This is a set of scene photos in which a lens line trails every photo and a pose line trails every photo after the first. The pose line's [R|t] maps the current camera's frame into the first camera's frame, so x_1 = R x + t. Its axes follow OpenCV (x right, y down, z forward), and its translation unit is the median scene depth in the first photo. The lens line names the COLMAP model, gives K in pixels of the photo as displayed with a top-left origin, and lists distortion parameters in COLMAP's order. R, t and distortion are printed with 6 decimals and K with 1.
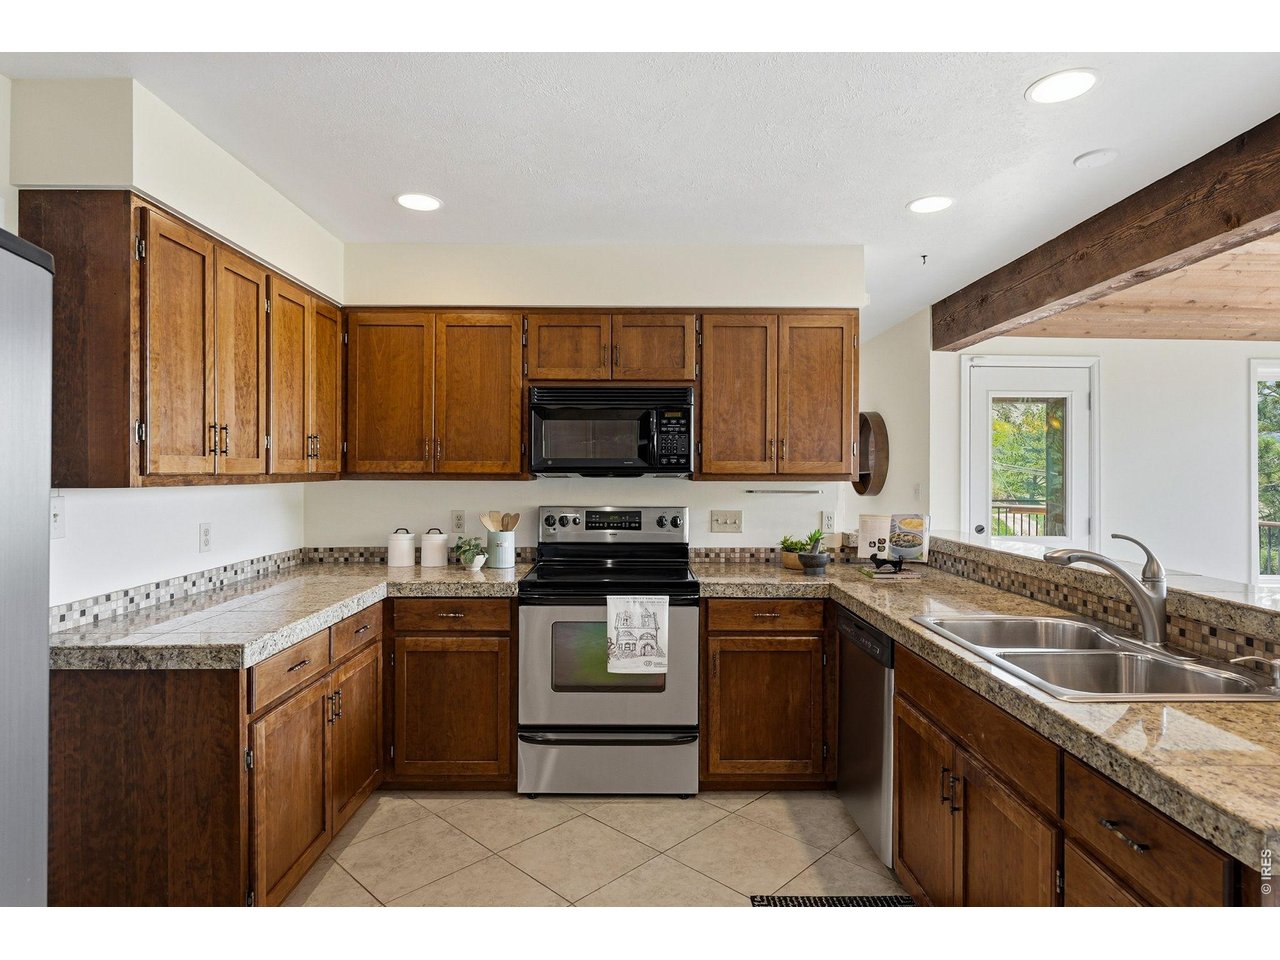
lens RADIAL K [[730.4, 0, 637.6], [0, 730.4, 460.0], [0, 0, 1]] dist [0.000059, 0.000013]
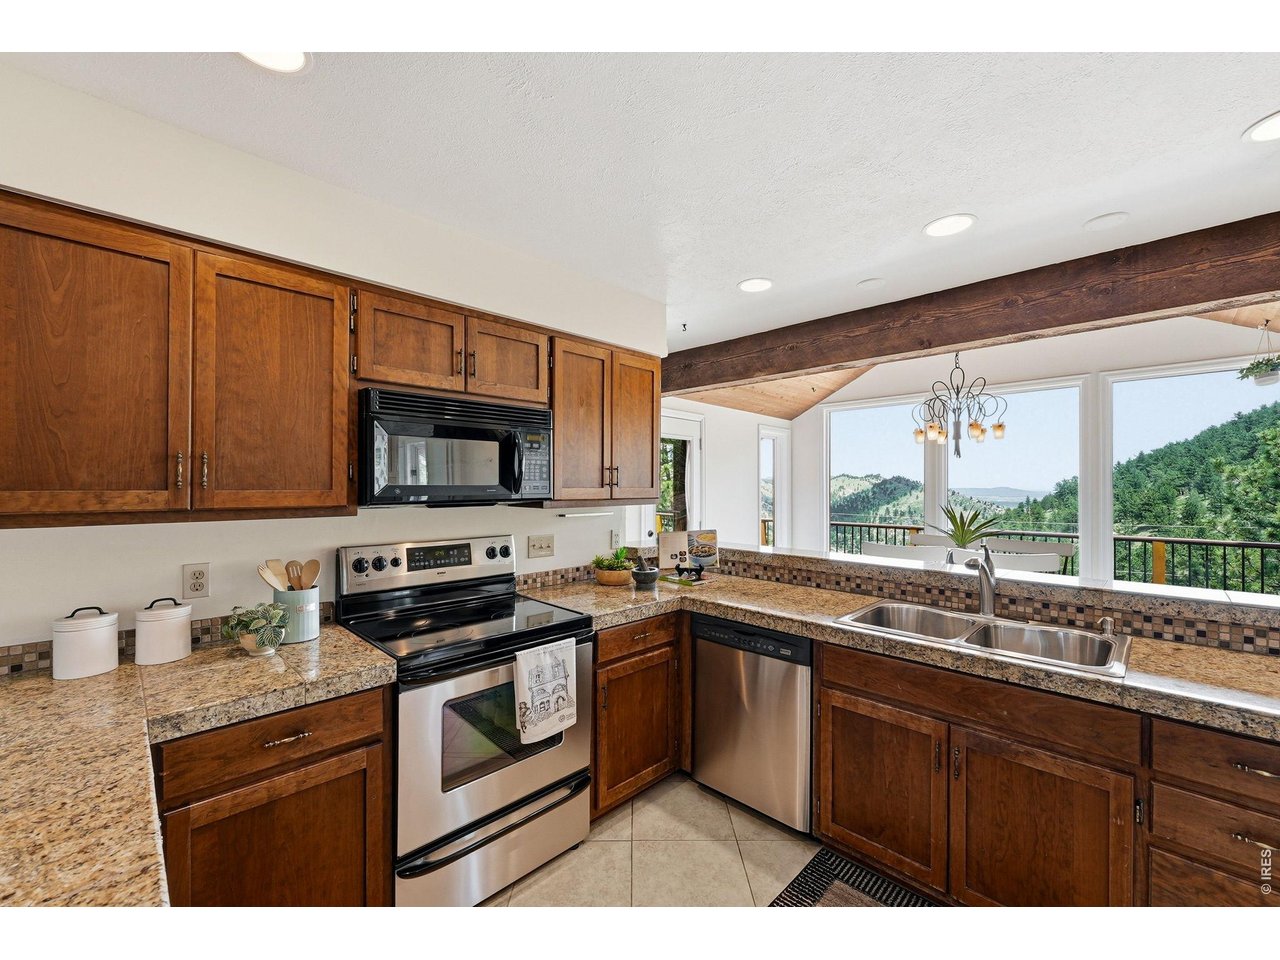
lens RADIAL K [[529.9, 0, 640.0], [0, 529.9, 480.0], [0, 0, 1]] dist [-0.000250, -0.000090]
pose [[0.701121, 0.004421, 0.713029, -0.331995], [-0.012141, 0.999910, 0.005738, -0.014270], [-0.712939, -0.012680, 0.701111, 0.423743]]
